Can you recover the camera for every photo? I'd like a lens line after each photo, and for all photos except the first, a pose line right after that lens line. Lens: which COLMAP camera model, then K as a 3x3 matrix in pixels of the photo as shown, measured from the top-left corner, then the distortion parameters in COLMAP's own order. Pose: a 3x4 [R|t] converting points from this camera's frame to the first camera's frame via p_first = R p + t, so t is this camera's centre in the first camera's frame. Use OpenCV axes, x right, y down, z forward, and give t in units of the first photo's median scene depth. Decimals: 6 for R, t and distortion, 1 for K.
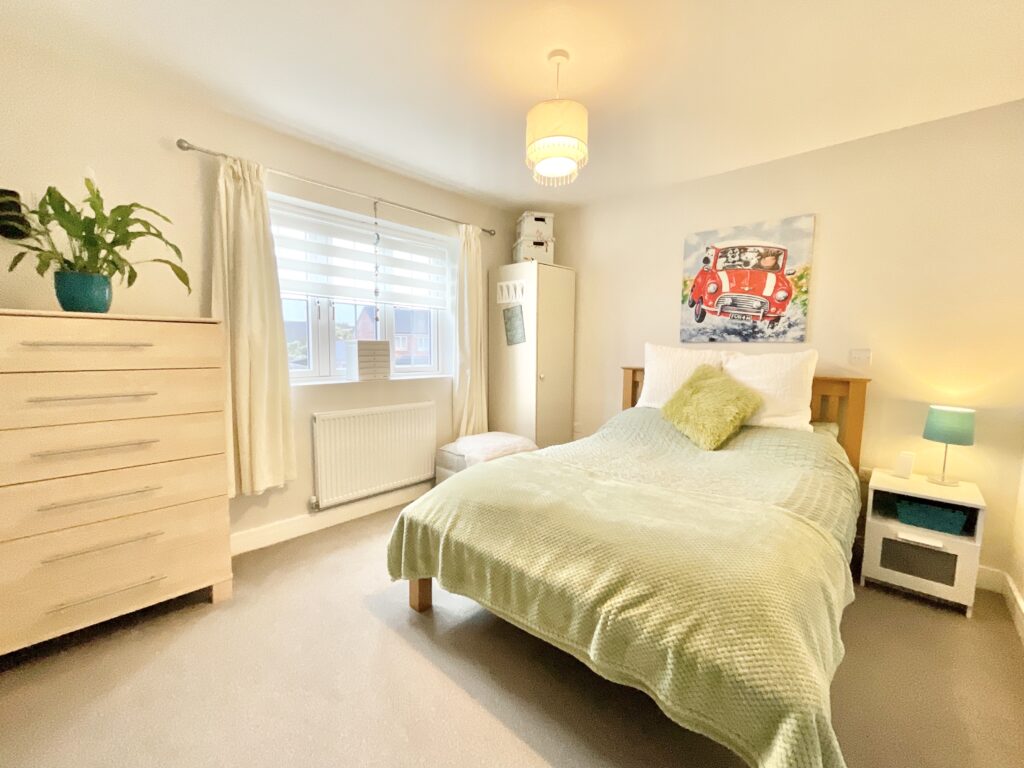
lens RADIAL K [[417.9, 0, 514.0], [0, 417.9, 379.7], [0, 0, 1]] dist [-0.002665, -0.000266]
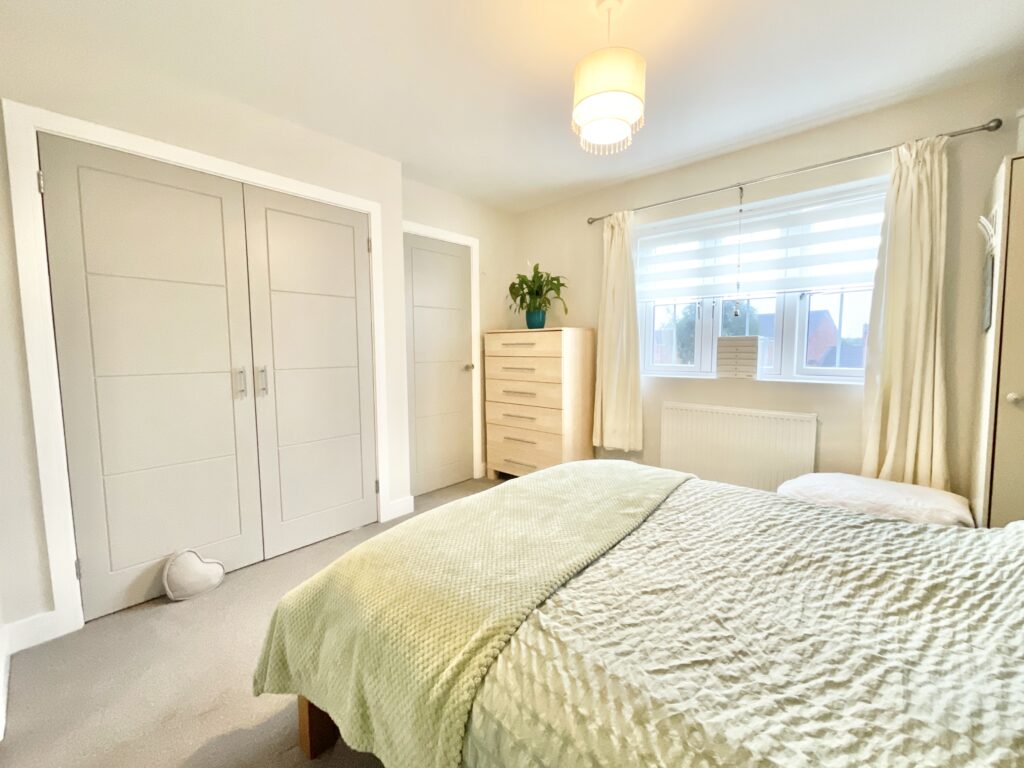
lens RADIAL K [[417.9, 0, 513.5], [0, 417.9, 380.2], [0, 0, 1]] dist [-0.002665, -0.000266]
pose [[0.017062, 0.056823, -0.998238, 0.852458], [-0.081317, 0.995155, 0.055258, -0.010537], [0.996542, 0.080230, 0.021600, 0.706567]]
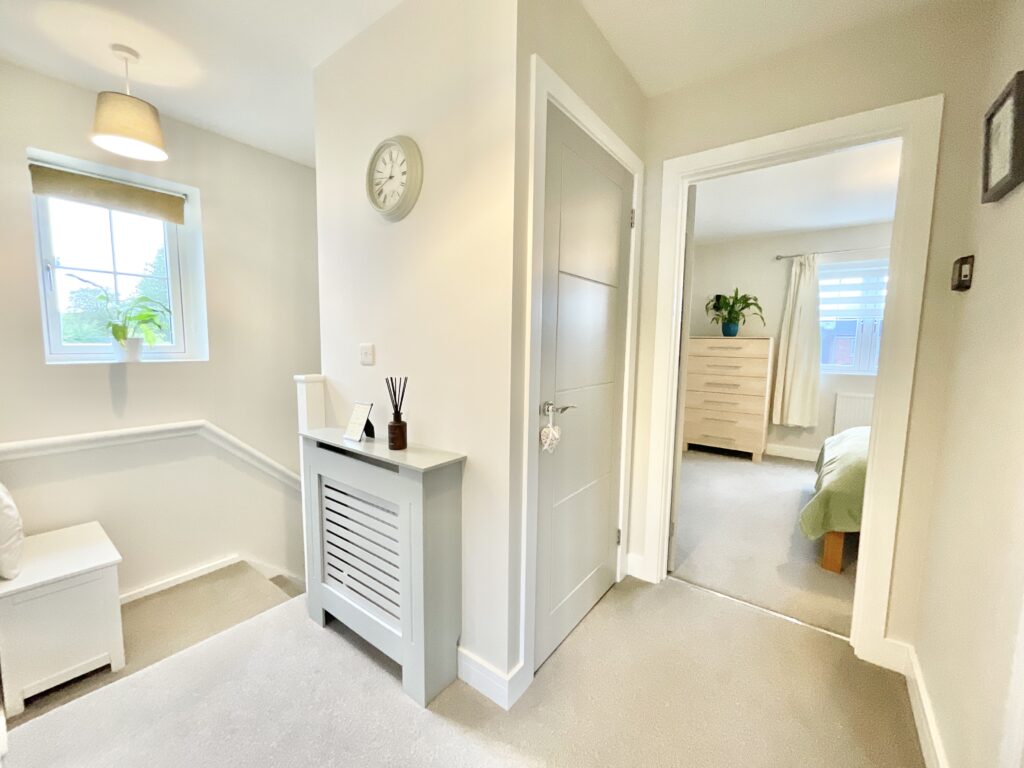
lens RADIAL K [[417.9, 0, 513.1], [0, 417.9, 385.6], [0, 0, 1]] dist [-0.002665, -0.000266]
pose [[0.090503, 0.076553, -0.992950, 1.287413], [-0.106951, 0.992022, 0.066734, 0.103251], [0.990137, 0.100158, 0.097968, -0.518392]]
